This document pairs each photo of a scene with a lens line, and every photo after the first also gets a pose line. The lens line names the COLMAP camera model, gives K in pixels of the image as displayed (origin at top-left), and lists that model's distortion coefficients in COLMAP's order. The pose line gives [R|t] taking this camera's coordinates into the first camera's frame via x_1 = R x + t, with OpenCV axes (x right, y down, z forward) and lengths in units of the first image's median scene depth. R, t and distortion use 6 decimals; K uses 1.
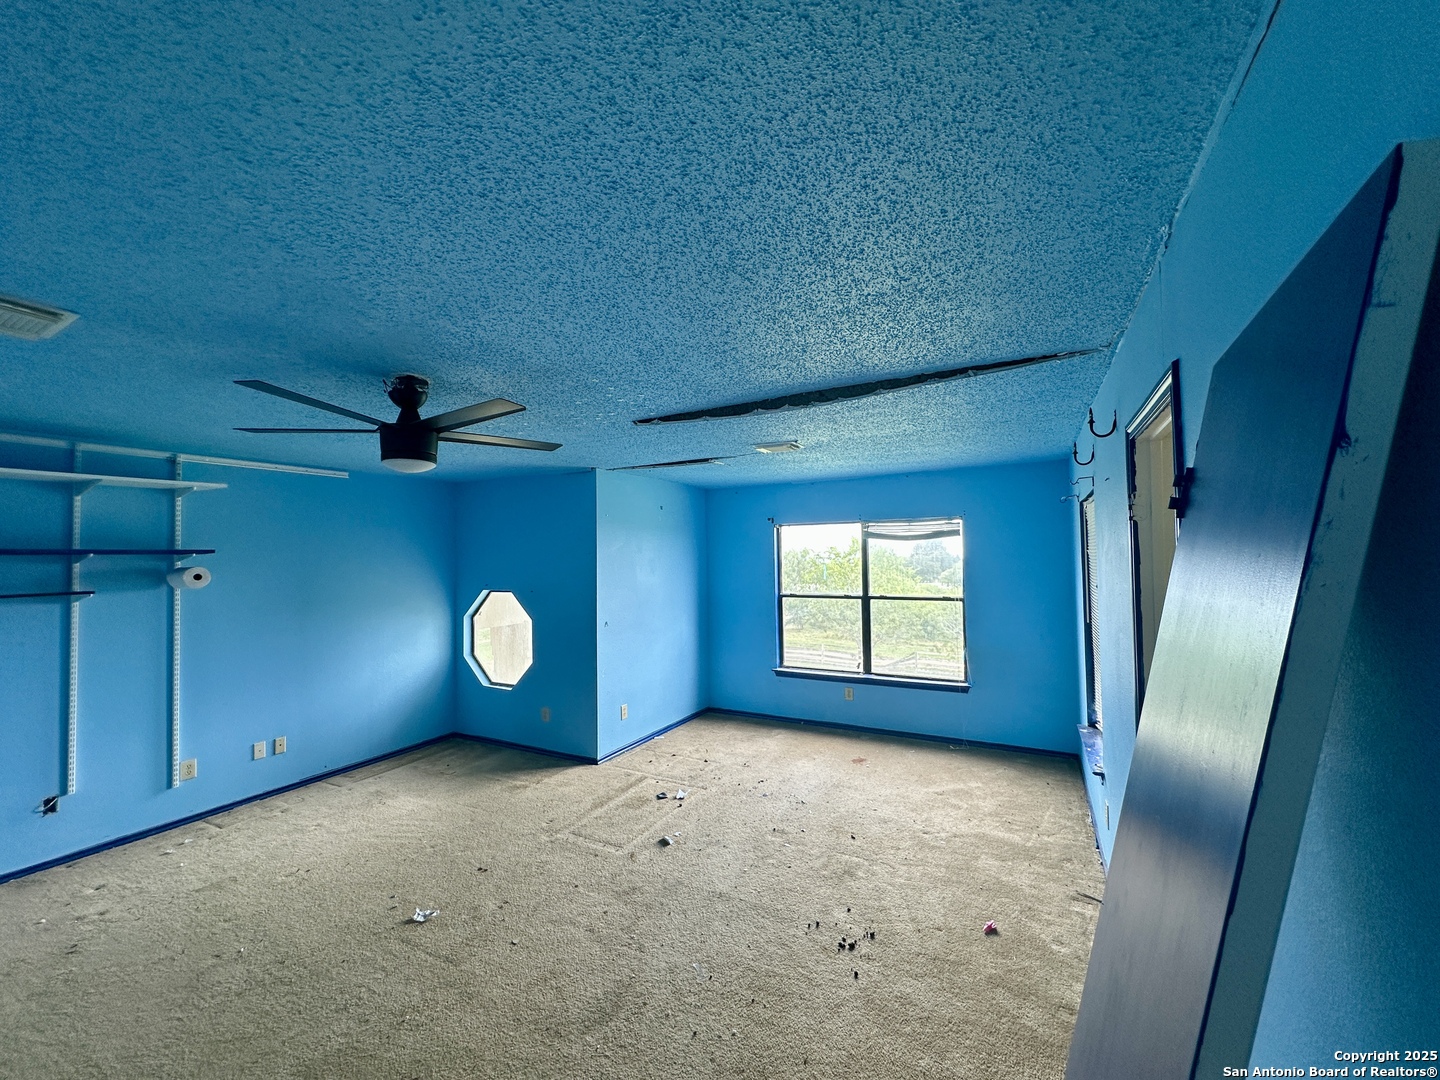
lens RADIAL K [[576.9, 0, 720.0], [0, 576.9, 540.0], [0, 0, 1]] dist [-0.000602, 0.000234]
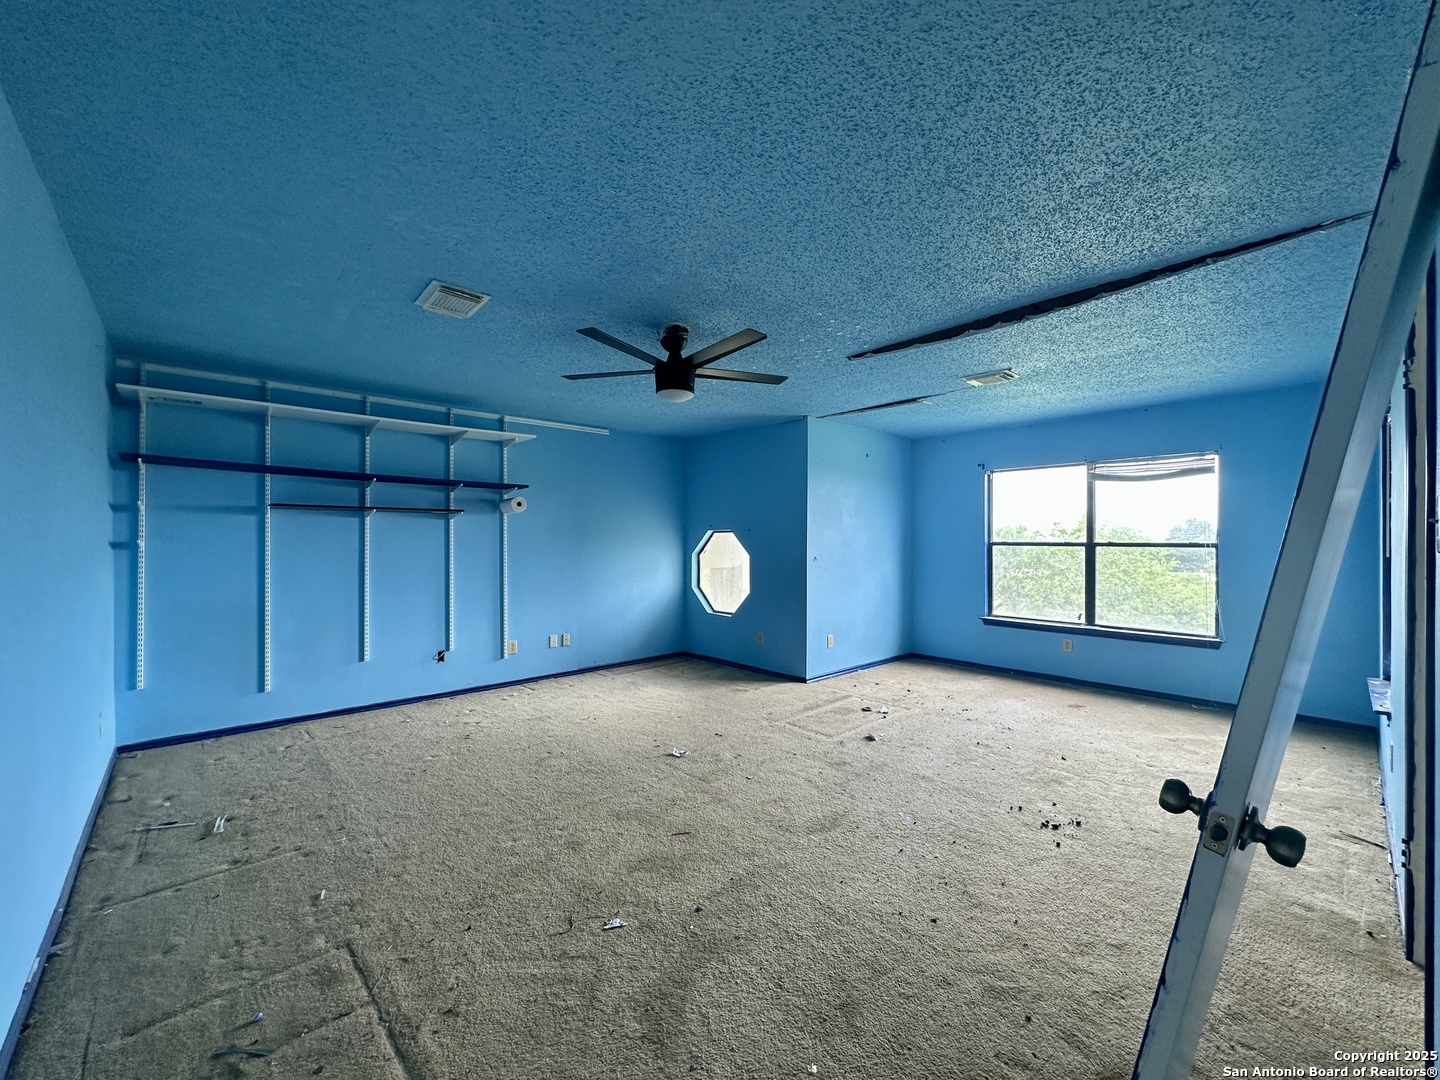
lens RADIAL K [[579.2, 0, 718.4], [0, 579.2, 539.2], [0, 0, 1]] dist [-0.001572, 0.000405]
pose [[0.943067, 0.015998, -0.332216, -0.009485], [-0.005341, 0.999442, 0.032968, 0.126966], [0.332559, -0.029317, 0.942627, -0.171186]]
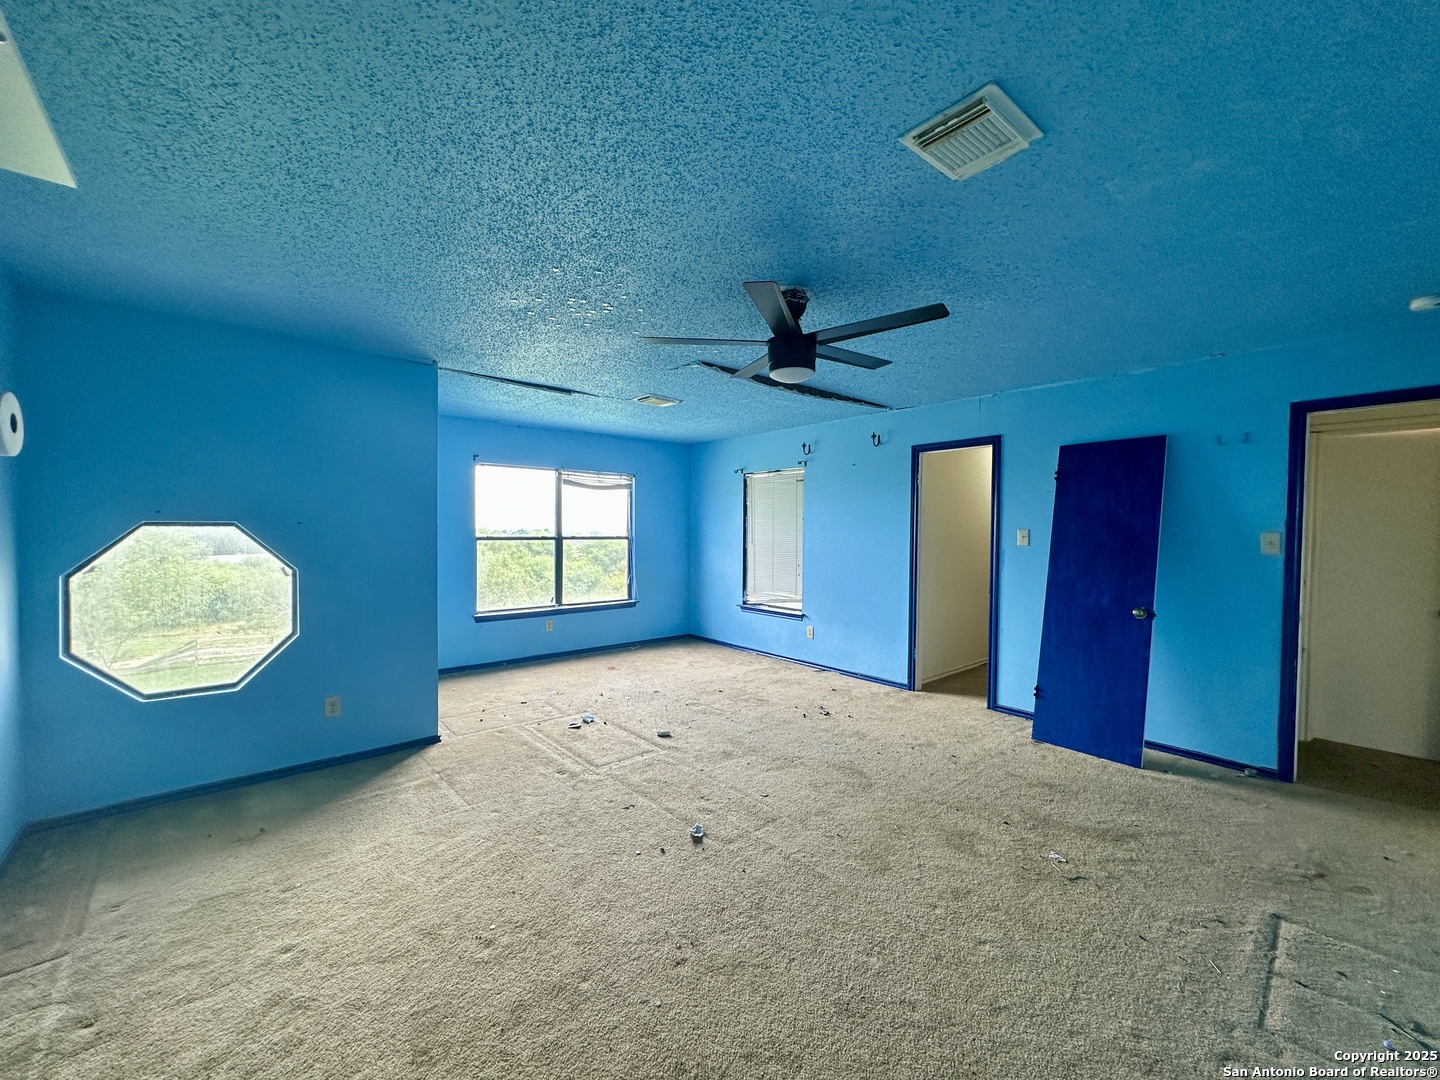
lens RADIAL K [[579.2, 0, 718.4], [0, 579.2, 539.2], [0, 0, 1]] dist [-0.001572, 0.000405]
pose [[0.358611, -0.001866, 0.933485, -1.365511], [-0.041270, 0.998989, 0.017852, 0.138283], [-0.932575, -0.044927, 0.358171, 0.623737]]
